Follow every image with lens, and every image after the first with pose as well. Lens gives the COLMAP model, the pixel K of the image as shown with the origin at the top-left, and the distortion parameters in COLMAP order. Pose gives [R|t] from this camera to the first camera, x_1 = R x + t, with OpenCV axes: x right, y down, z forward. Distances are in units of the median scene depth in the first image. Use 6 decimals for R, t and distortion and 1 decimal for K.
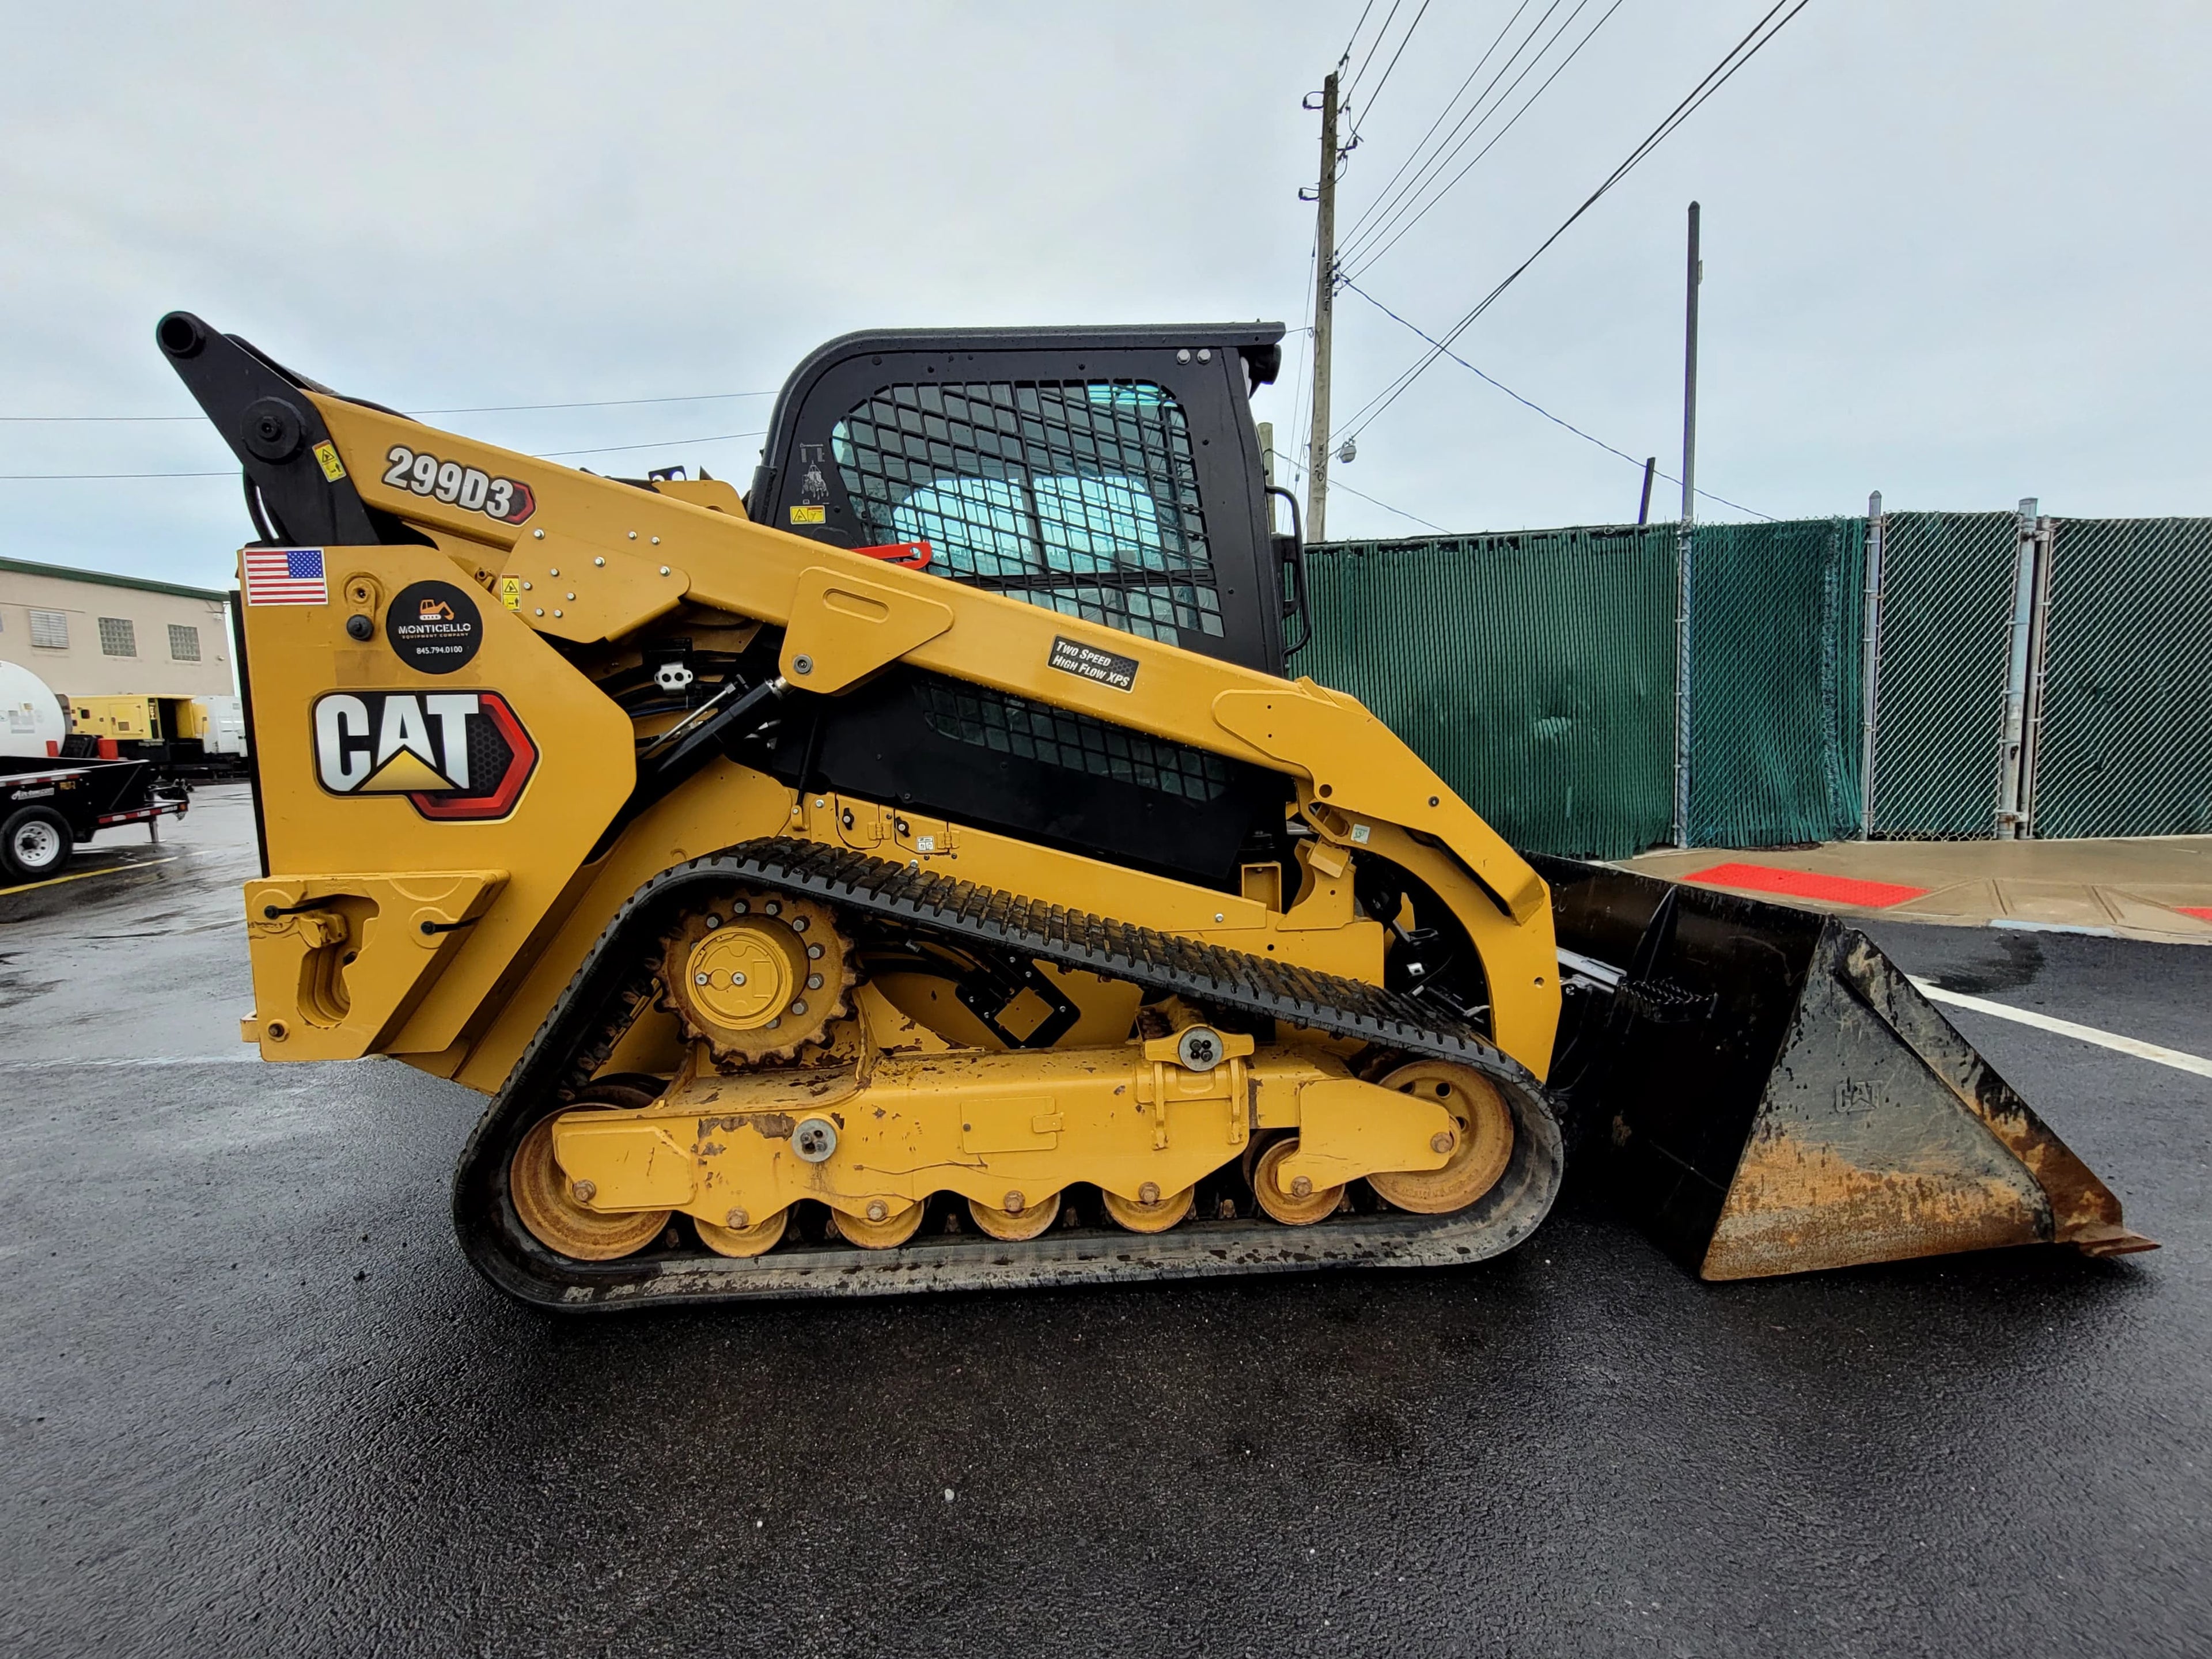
lens RADIAL K [[1007.5, 0, 1058.3], [0, 1007.5, 837.8], [0, 0, 1]] dist [0.000479, 0.000153]
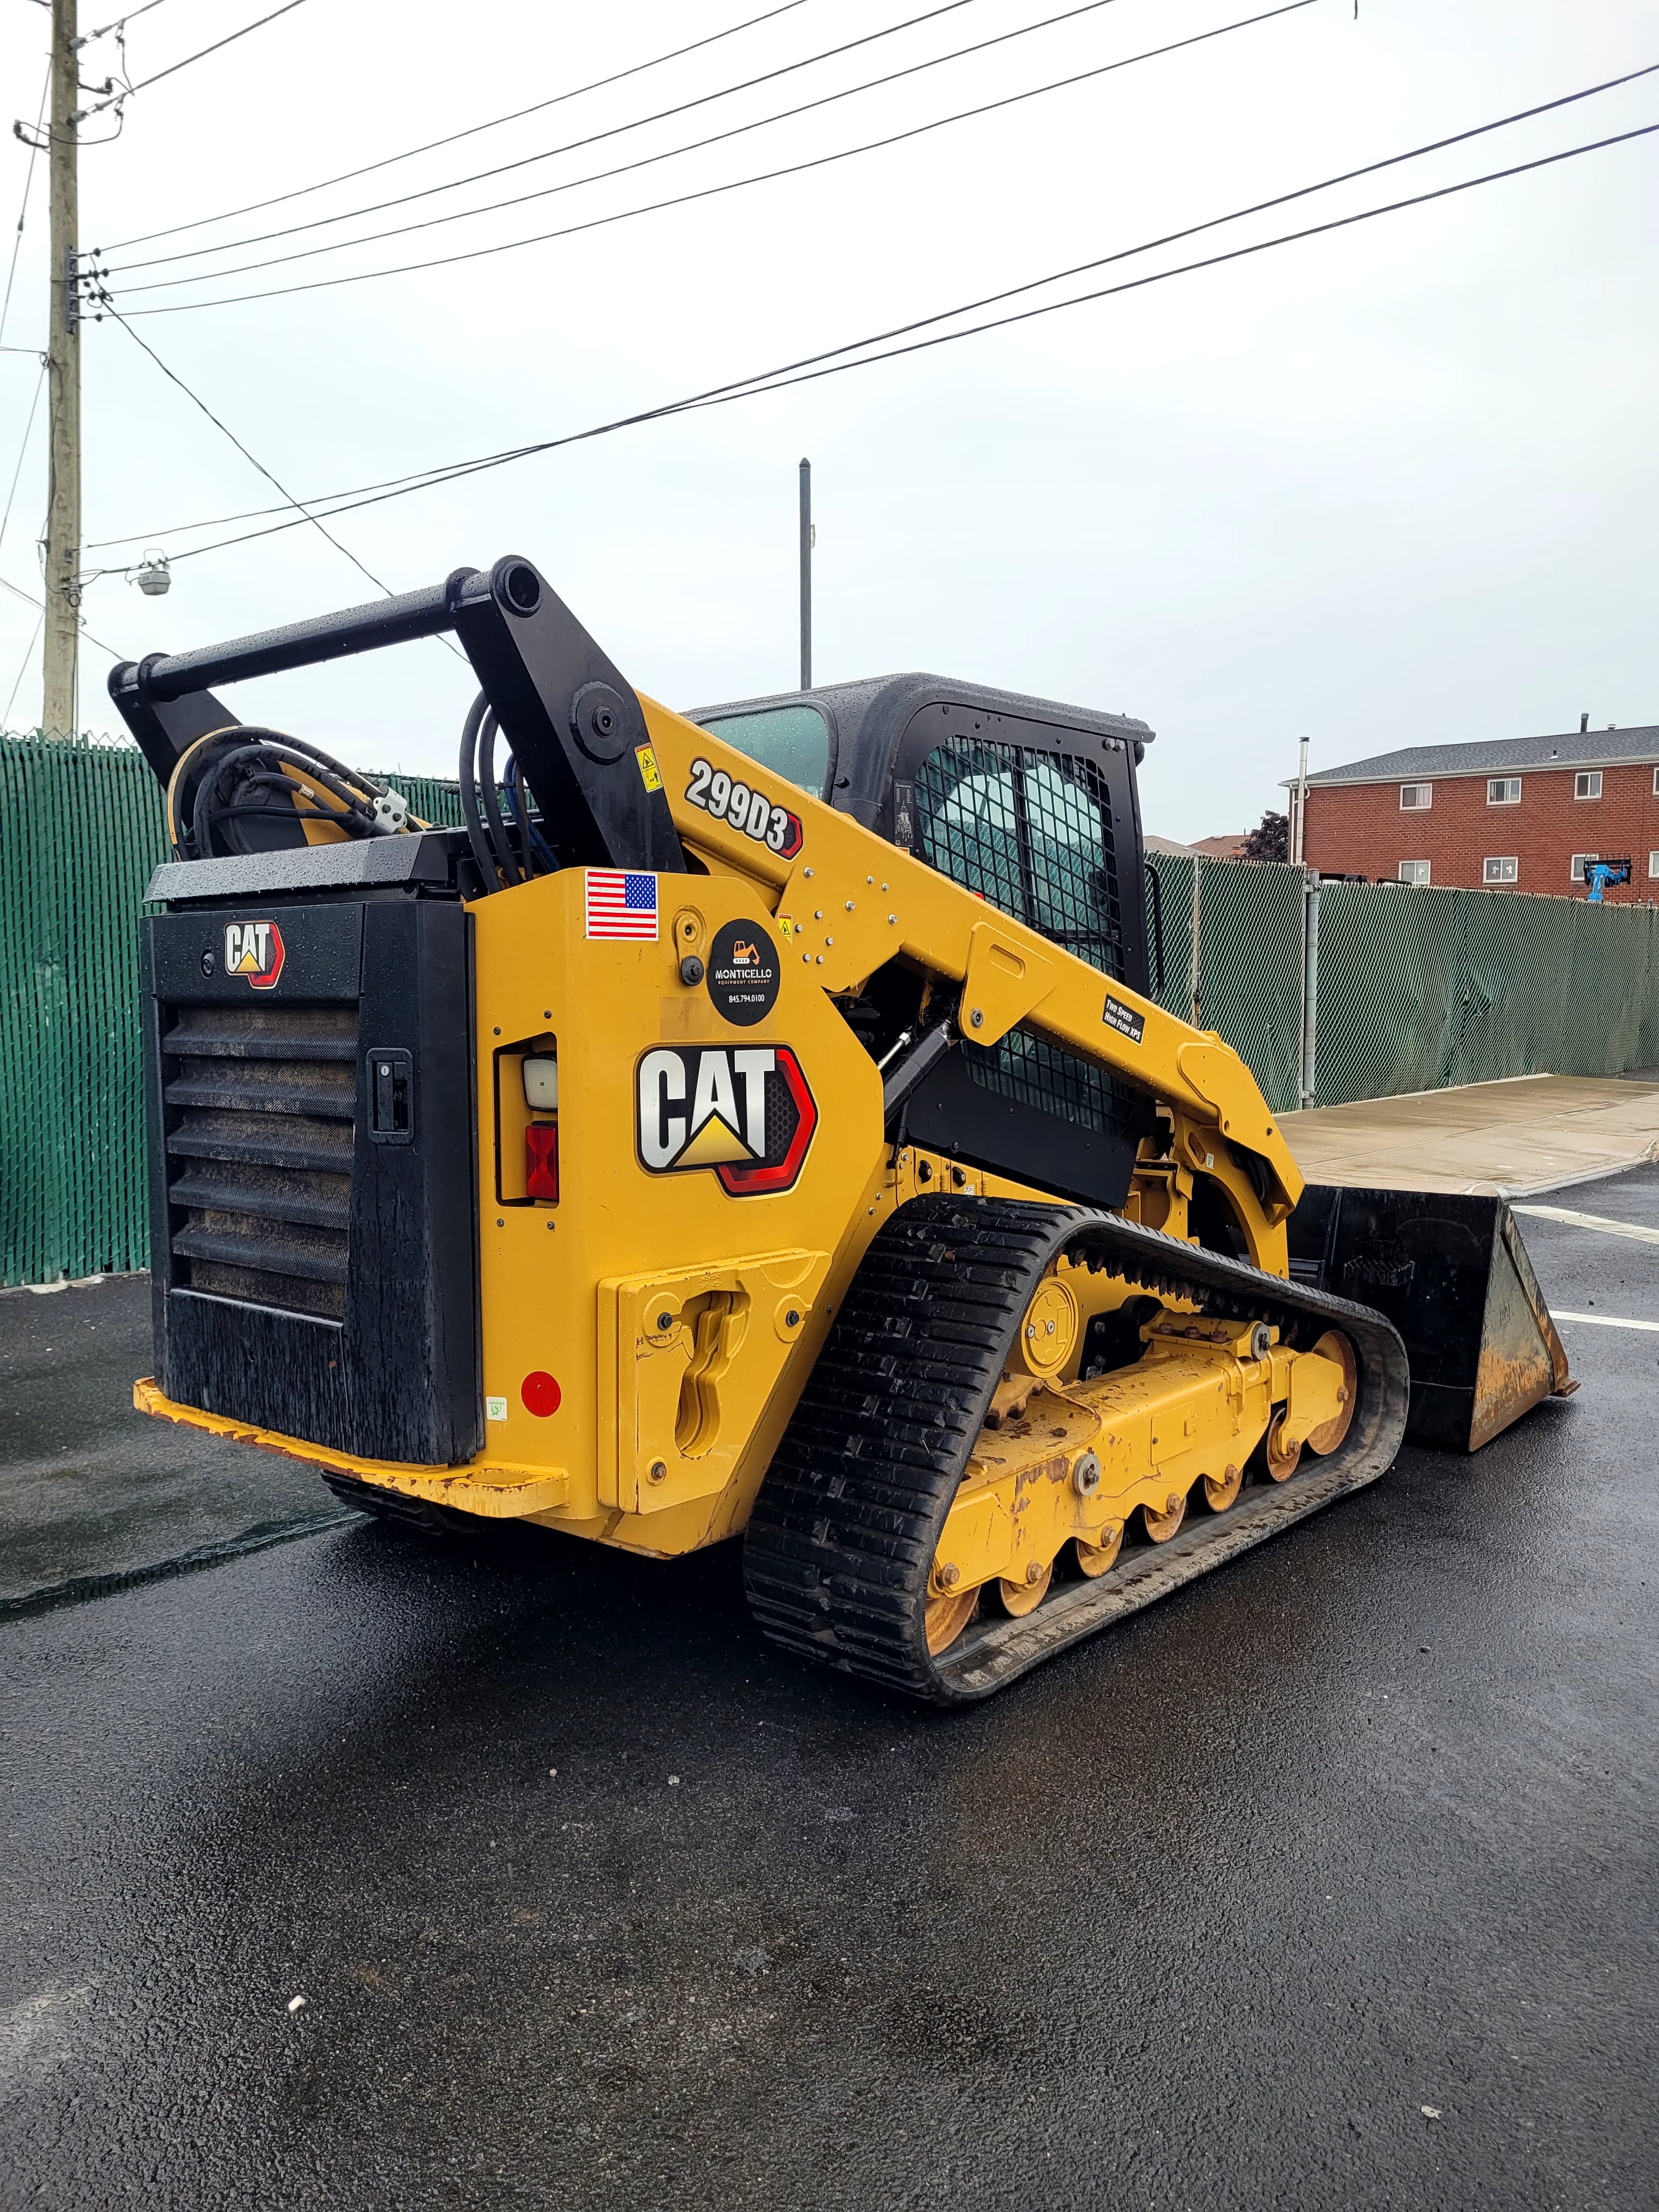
lens RADIAL K [[1661.9, 0, 838.1], [0, 1661.9, 1088.4], [0, 0, 1]] dist [0.050137, -0.040251]
pose [[0.683095, -0.017255, 0.730126, -1.596621], [0.060622, 0.997610, -0.033140, -0.057264], [-0.727809, 0.066900, 0.682509, -0.024528]]
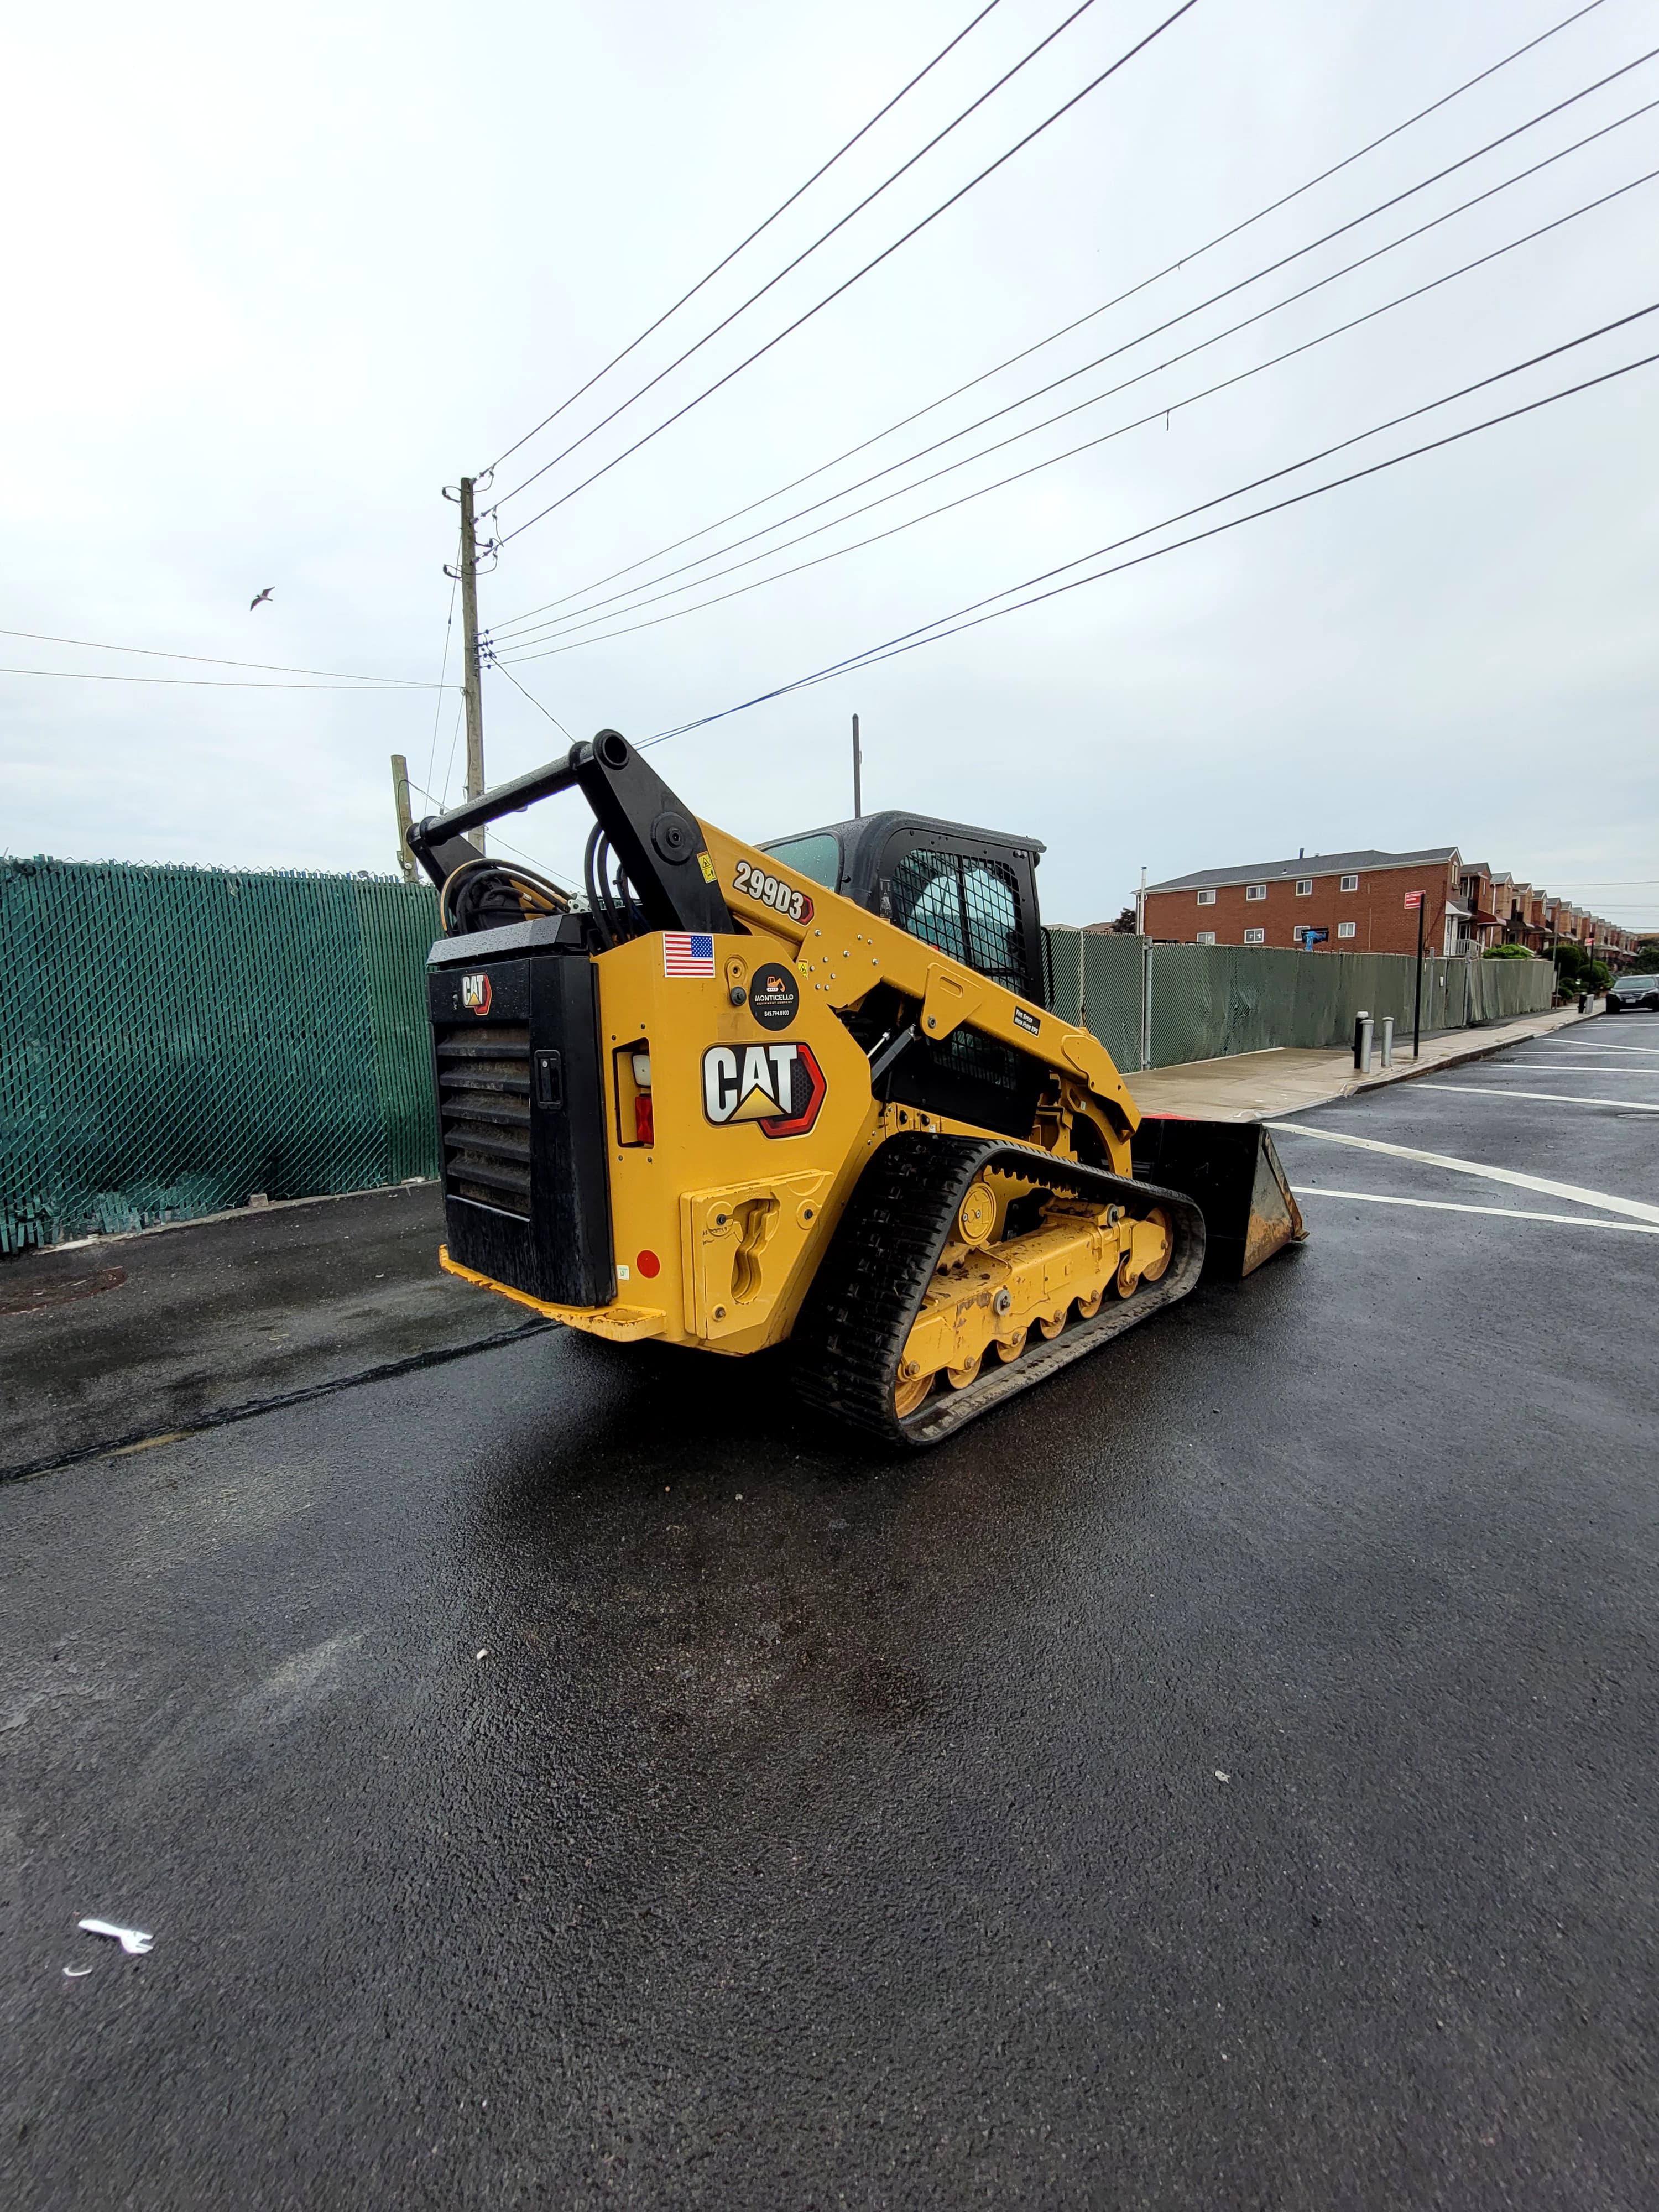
lens RADIAL K [[864.3, 0, 820.0], [0, 864.3, 1103.8], [0, 0, 1]] dist [0.000612, -0.000175]
pose [[0.743671, -0.062860, 0.665584, -1.354692], [0.077798, 0.996943, 0.007228, -0.067439], [-0.664004, 0.046406, 0.746288, 0.090115]]
